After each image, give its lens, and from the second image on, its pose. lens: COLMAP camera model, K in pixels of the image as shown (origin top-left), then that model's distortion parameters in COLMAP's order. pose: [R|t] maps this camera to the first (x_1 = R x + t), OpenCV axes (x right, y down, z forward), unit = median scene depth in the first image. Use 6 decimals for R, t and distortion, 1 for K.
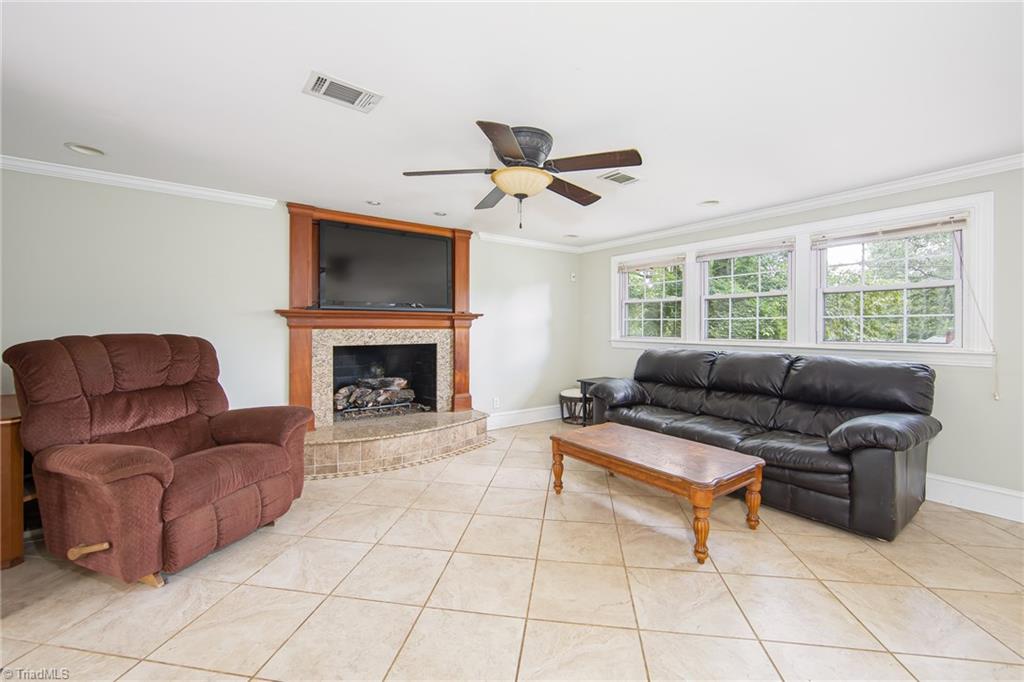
lens RADIAL K [[415.2, 0, 519.4], [0, 415.2, 327.2], [0, 0, 1]] dist [-0.008782, 0.001554]
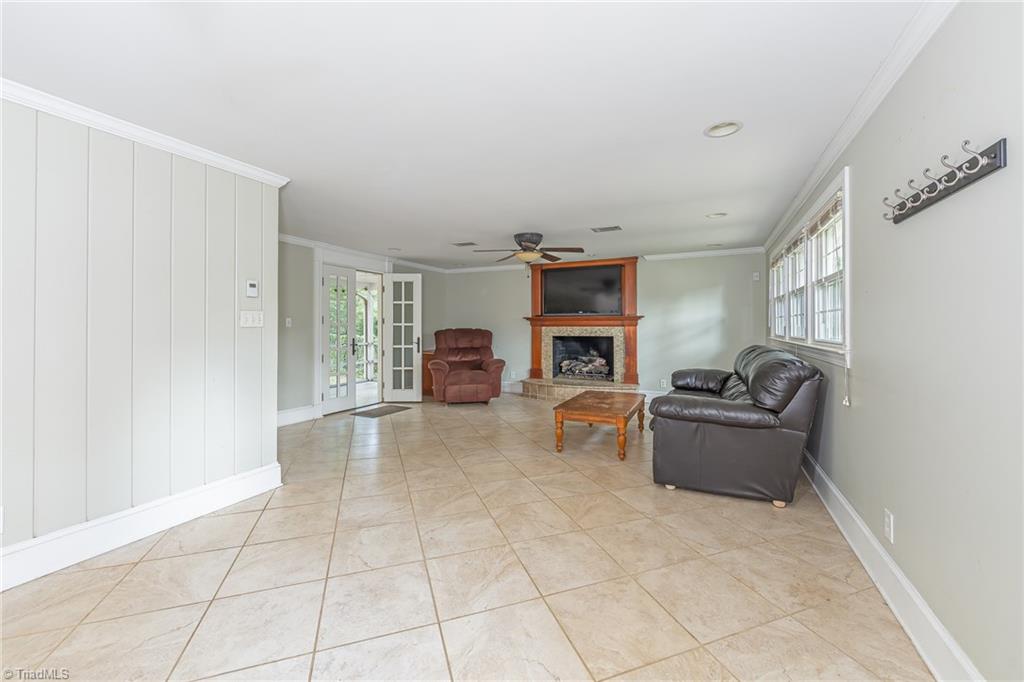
lens RADIAL K [[415.2, 0, 509.4], [0, 415.2, 322.1], [0, 0, 1]] dist [-0.008782, 0.001554]
pose [[0.461585, -0.011430, -0.887023, 1.107158], [0.002191, 0.999929, -0.011745, 0.005403], [0.887093, 0.003477, 0.461577, -0.029966]]
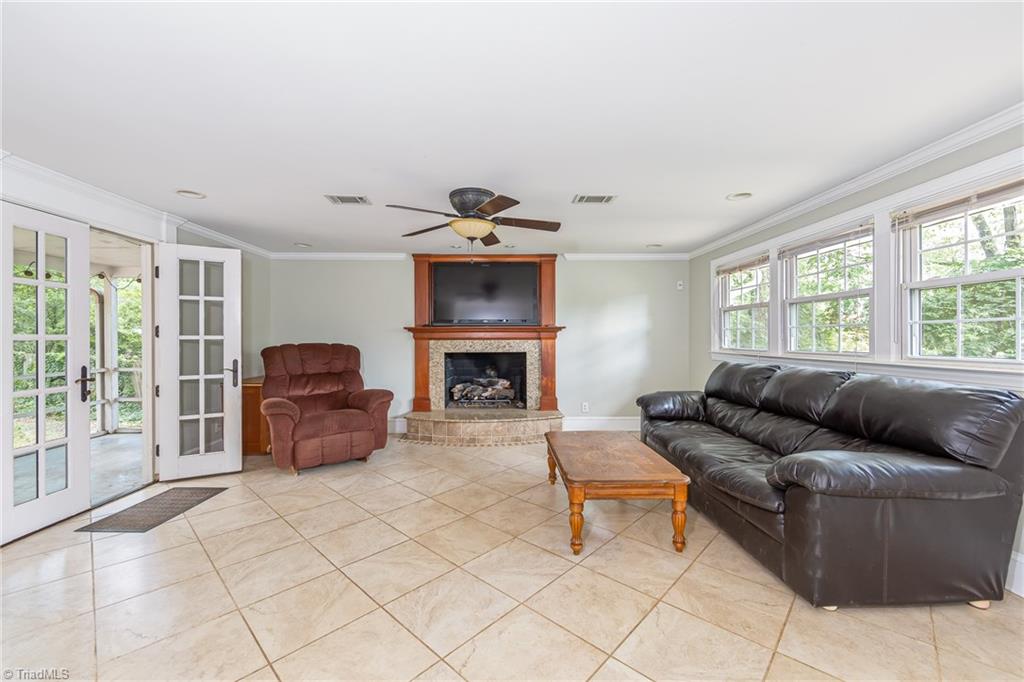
lens RADIAL K [[415.2, 0, 518.2], [0, 415.2, 337.7], [0, 0, 1]] dist [-0.008782, 0.001554]
pose [[0.818867, -0.004211, -0.573968, 0.542013], [0.004548, 0.999989, -0.000848, -0.001436], [0.573965, -0.001916, 0.818877, 0.008821]]
